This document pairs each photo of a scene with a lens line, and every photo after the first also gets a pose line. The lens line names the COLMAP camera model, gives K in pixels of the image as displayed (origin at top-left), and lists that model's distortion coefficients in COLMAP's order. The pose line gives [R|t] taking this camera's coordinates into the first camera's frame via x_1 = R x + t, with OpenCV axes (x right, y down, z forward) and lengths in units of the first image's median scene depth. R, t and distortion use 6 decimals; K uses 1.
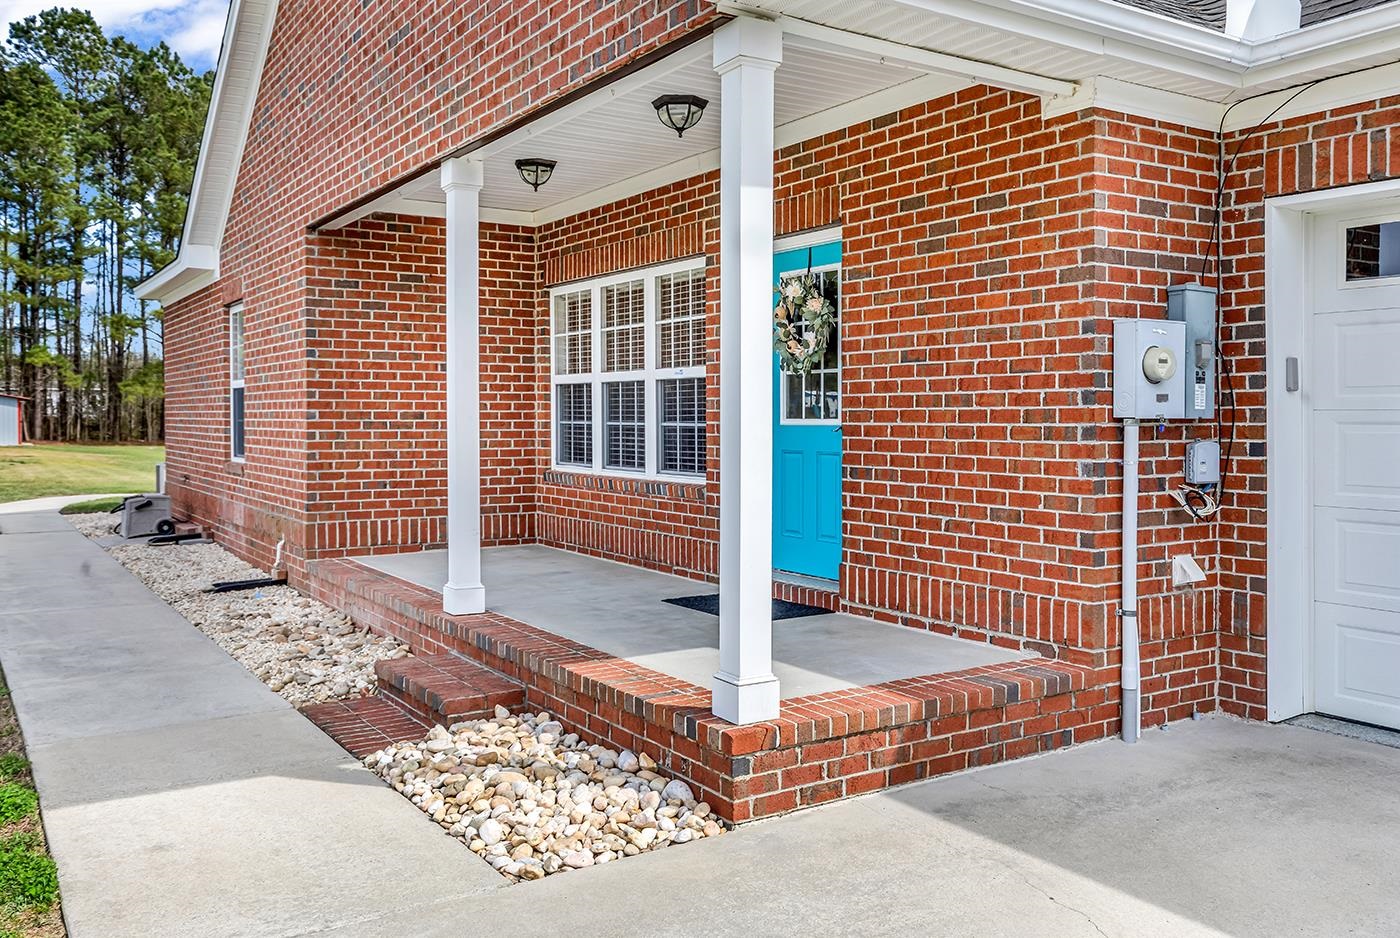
lens RADIAL K [[1216.1, 0, 699.2], [0, 1216.1, 459.6], [0, 0, 1]] dist [-0.010972, 0.019577]
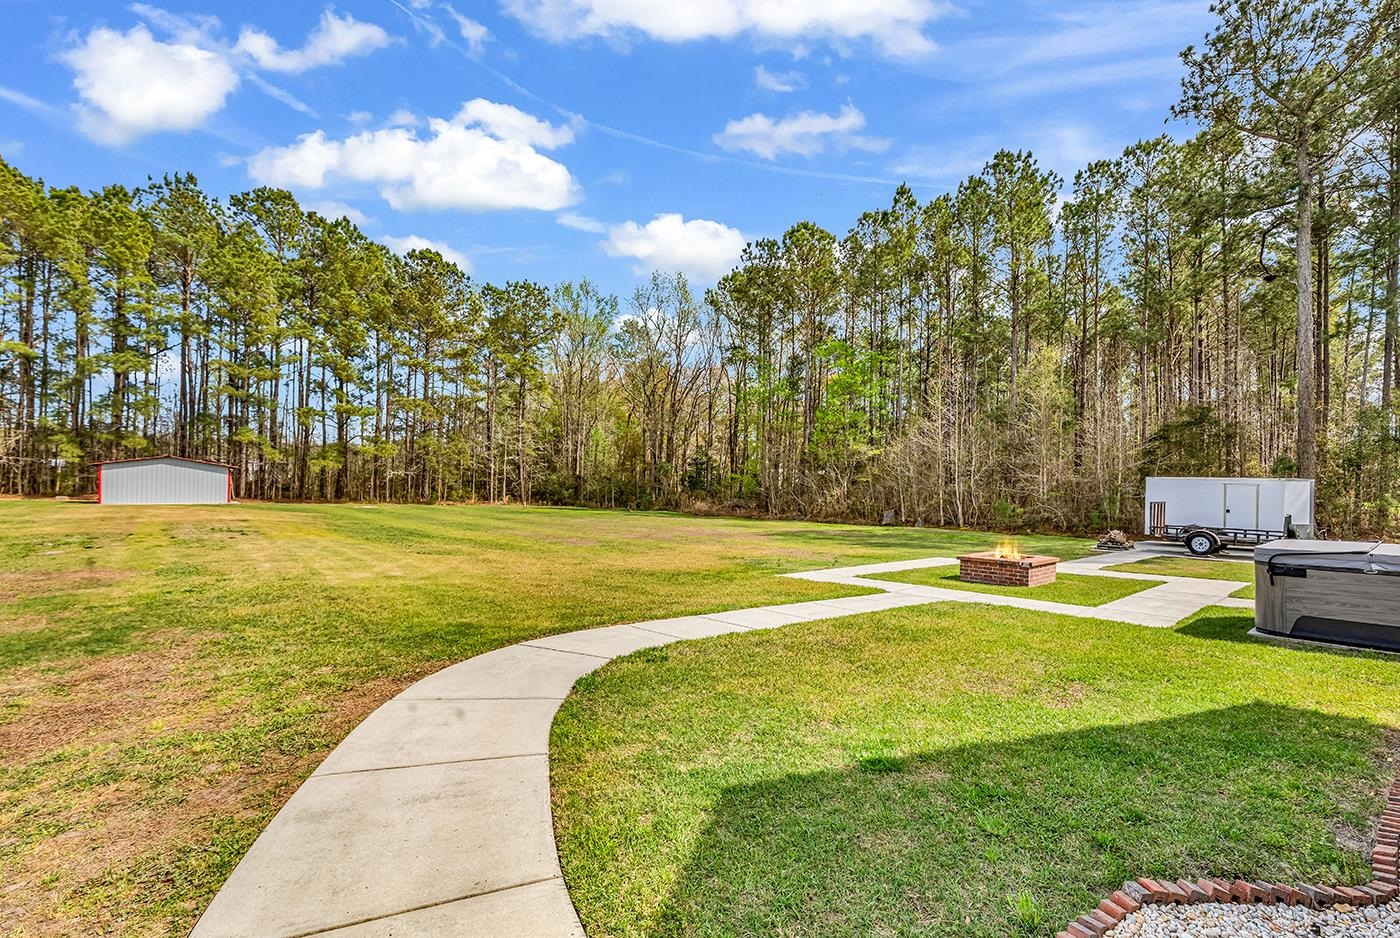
lens RADIAL K [[646.1, 0, 692.3], [0, 646.1, 479.7], [0, 0, 1]] dist [0.000641, -0.000111]
pose [[0.992898, 0.012698, 0.118288, -0.857798], [-0.008435, 0.999299, -0.036475, -0.093167], [-0.118668, 0.035218, 0.992309, 1.476178]]
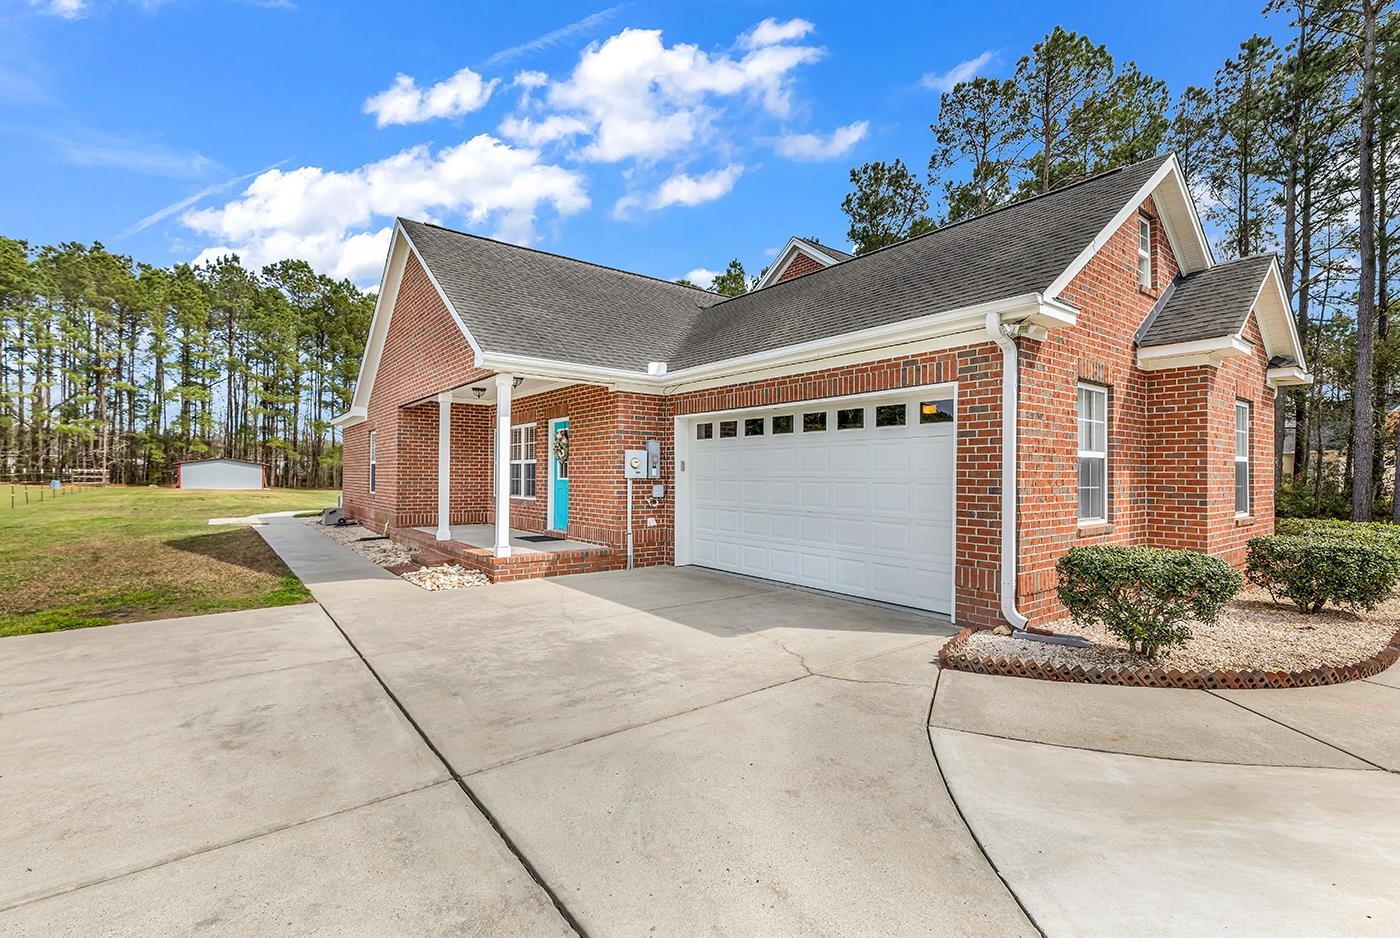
lens RADIAL K [[646.1, 0, 702.3], [0, 646.1, 477.8], [0, 0, 1]] dist [0.000641, -0.000111]
pose [[0.995675, 0.007521, 0.092596, 0.157474], [-0.004313, 0.999385, -0.034803, 0.011619], [-0.092800, 0.034253, 0.995095, -0.354183]]
